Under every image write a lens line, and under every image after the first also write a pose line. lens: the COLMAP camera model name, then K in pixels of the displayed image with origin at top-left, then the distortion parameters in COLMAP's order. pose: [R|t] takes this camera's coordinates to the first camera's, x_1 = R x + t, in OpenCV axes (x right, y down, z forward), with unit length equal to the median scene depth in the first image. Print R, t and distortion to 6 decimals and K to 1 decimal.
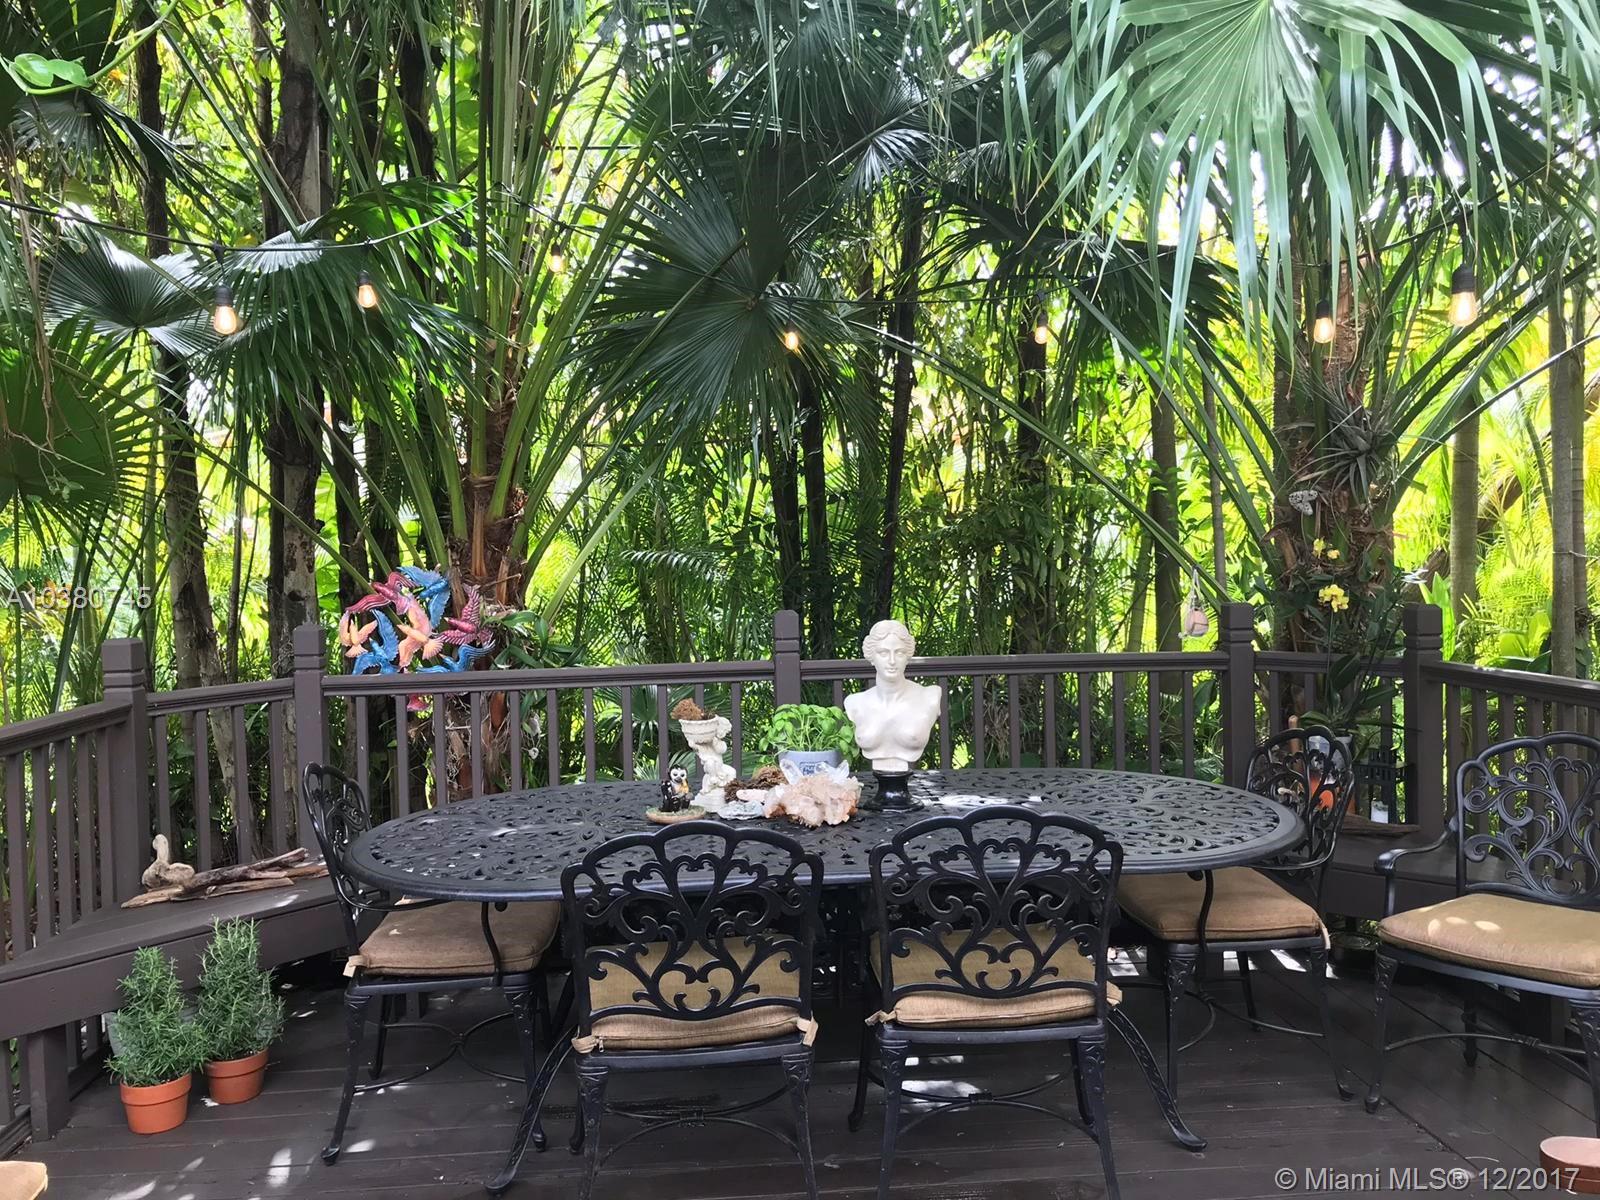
lens RADIAL K [[1336.5, 0, 832.3], [0, 1336.5, 601.5], [0, 0, 1]] dist [0.008572, 0.002085]
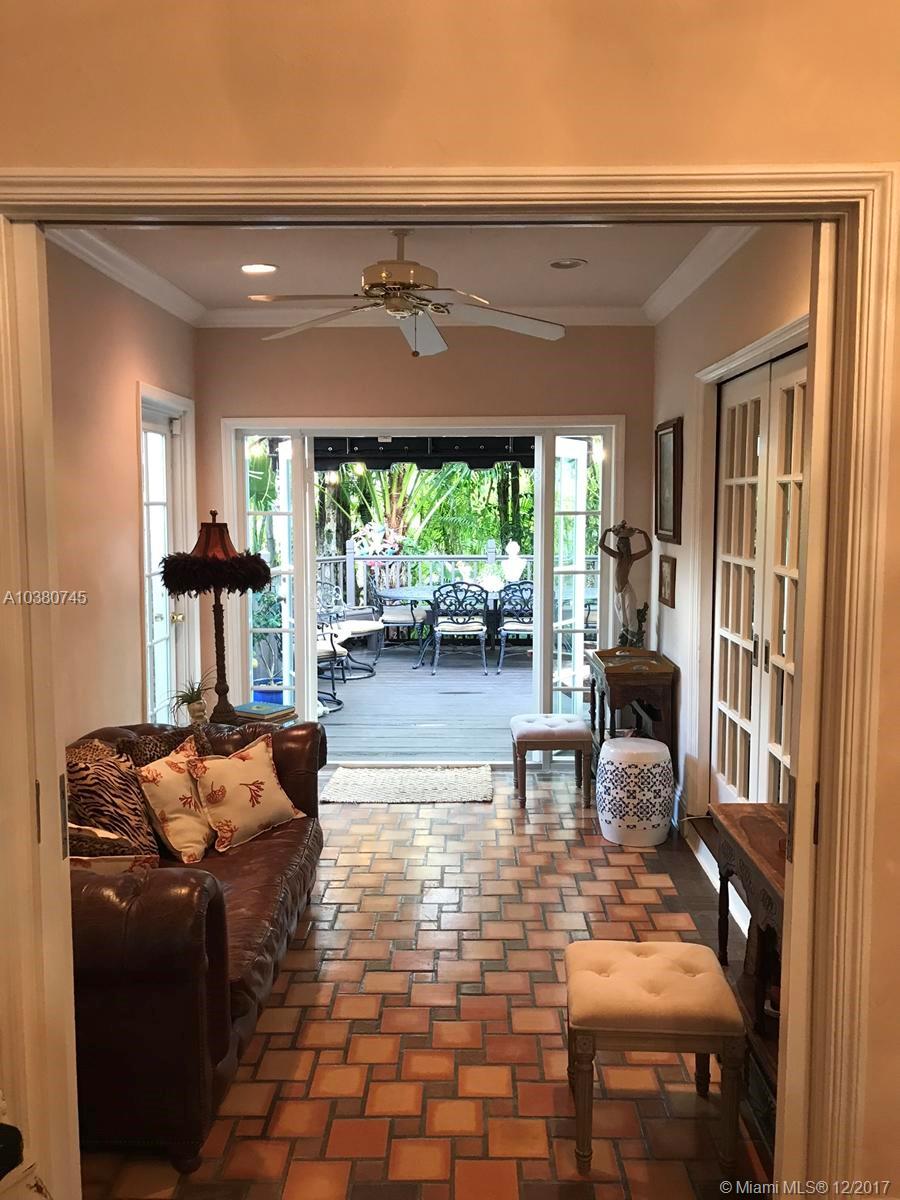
lens RADIAL K [[985.4, 0, 450.0], [0, 985.4, 600.0], [0, 0, 1]] dist [0.006944, -0.003564]
pose [[0.992110, 0.031423, -0.121368, 0.156769], [-0.023917, 0.997739, 0.062813, 0.005049], [0.123067, -0.059415, 0.990618, -1.362100]]
